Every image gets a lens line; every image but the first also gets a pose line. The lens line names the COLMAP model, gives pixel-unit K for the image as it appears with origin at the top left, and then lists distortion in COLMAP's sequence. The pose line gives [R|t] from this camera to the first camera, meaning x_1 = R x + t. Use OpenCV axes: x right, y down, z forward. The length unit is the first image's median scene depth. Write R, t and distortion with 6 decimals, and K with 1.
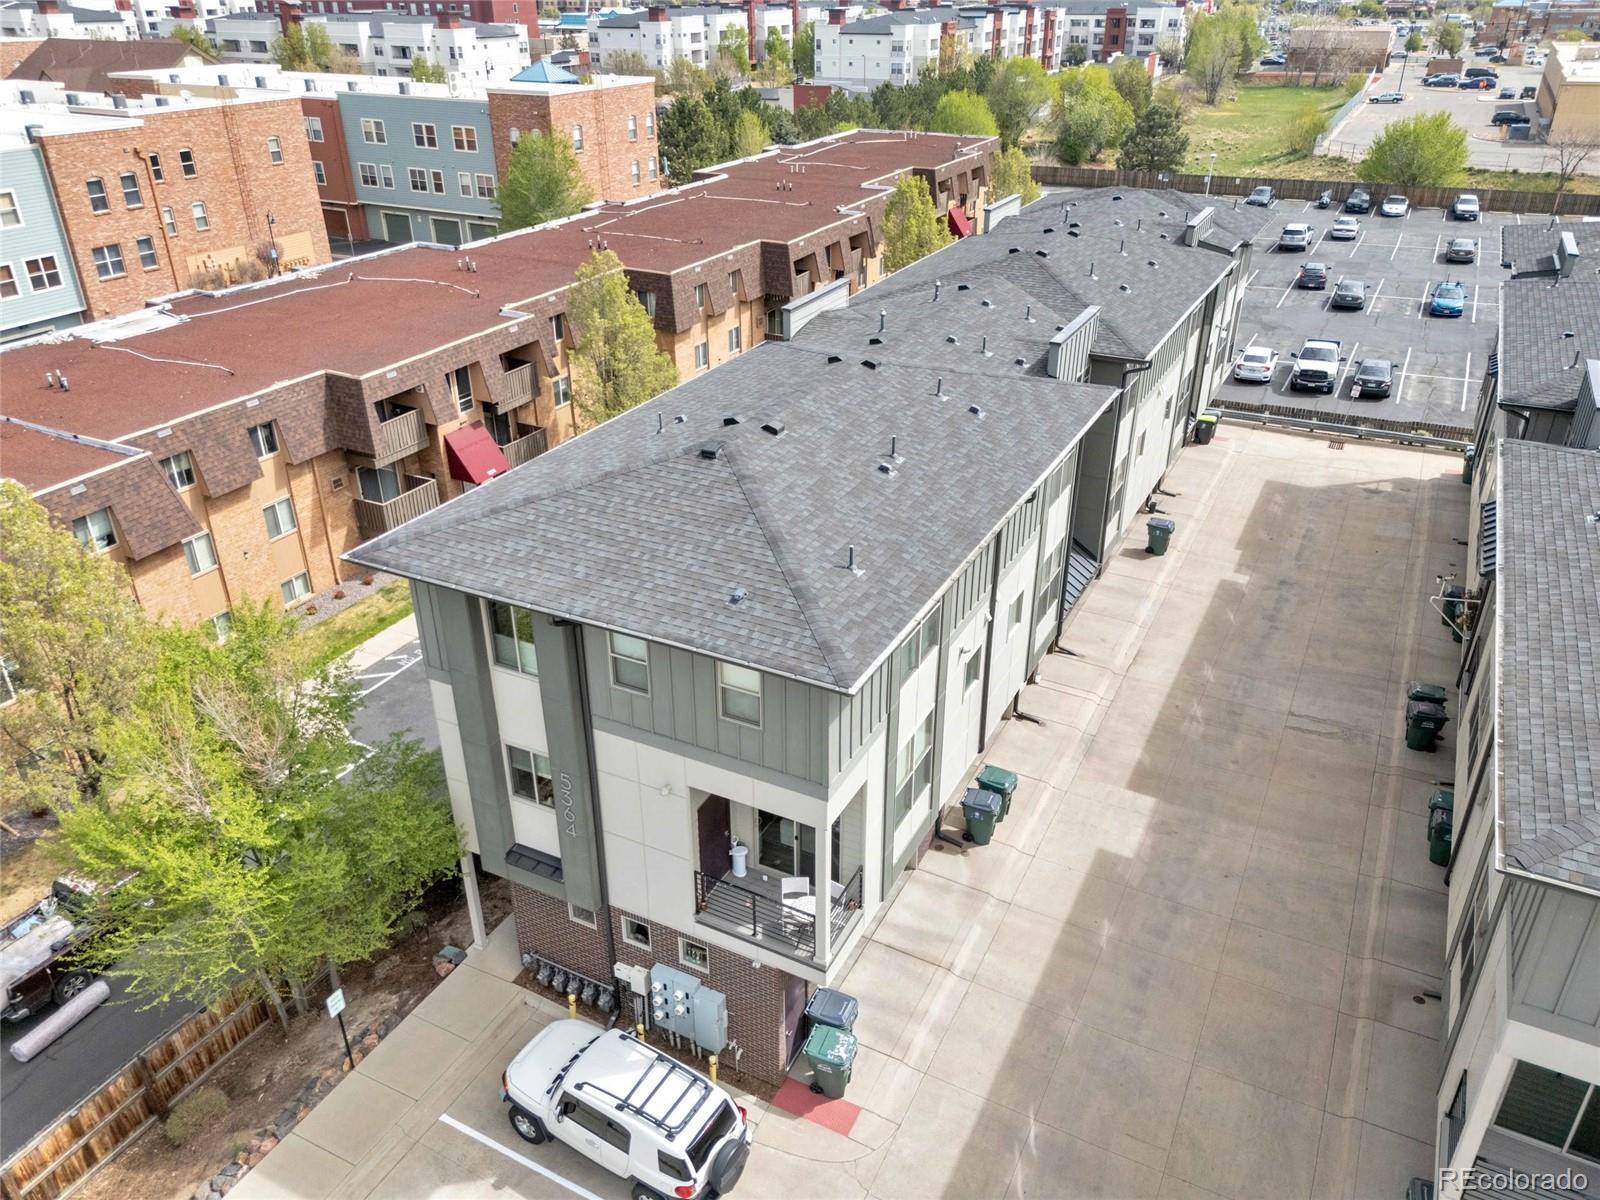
lens RADIAL K [[1180.9, 0, 794.1], [0, 1180.9, 604.9], [0, 0, 1]] dist [0.072836, -0.068932]
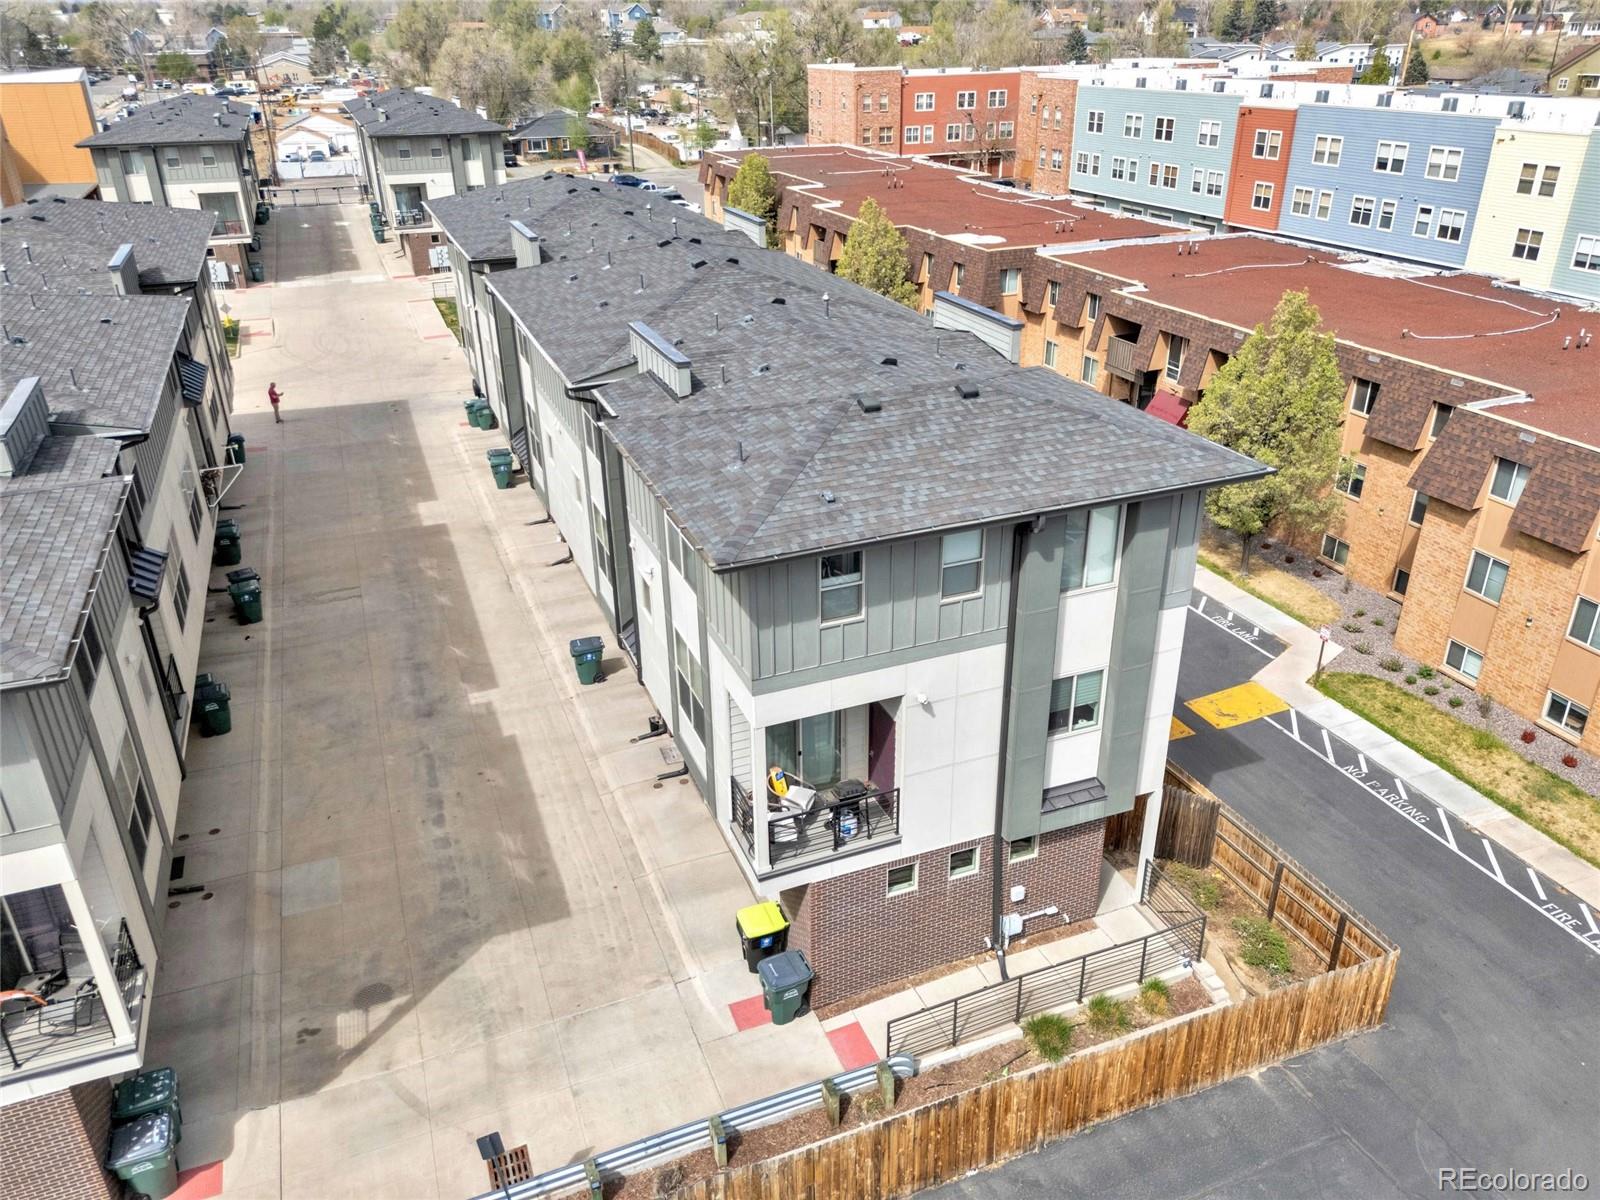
lens RADIAL K [[1180.9, 0, 794.1], [0, 1180.9, 604.9], [0, 0, 1]] dist [0.072836, -0.068932]
pose [[-0.660464, 0.308863, -0.684391, 1.378181], [-0.379463, 0.649217, 0.659185, -1.208546], [0.647916, 0.695069, -0.311583, 2.431256]]
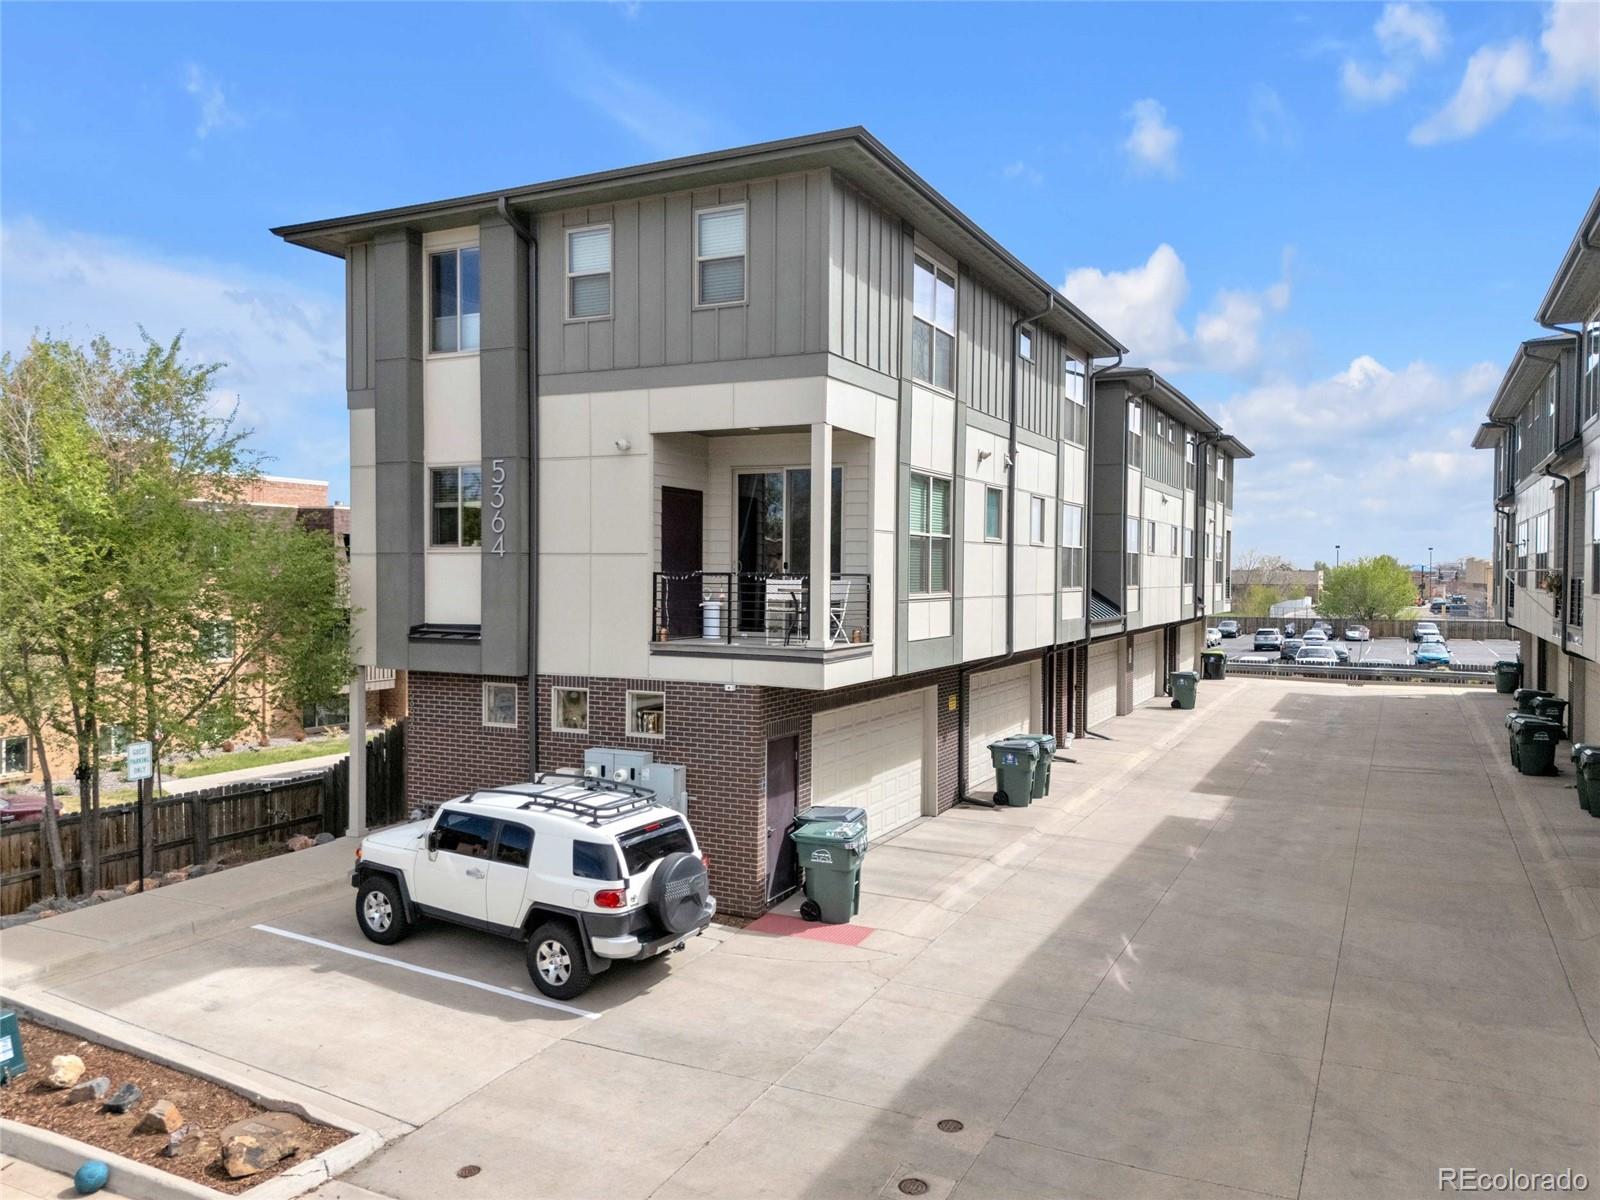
lens RADIAL K [[1180.9, 0, 794.1], [0, 1180.9, 604.9], [0, 0, 1]] dist [0.072836, -0.068932]
pose [[0.999873, 0.013625, 0.008269, 0.001383], [-0.008429, 0.892414, -0.451139, 0.555971], [-0.013526, 0.451012, 0.892415, 0.304781]]
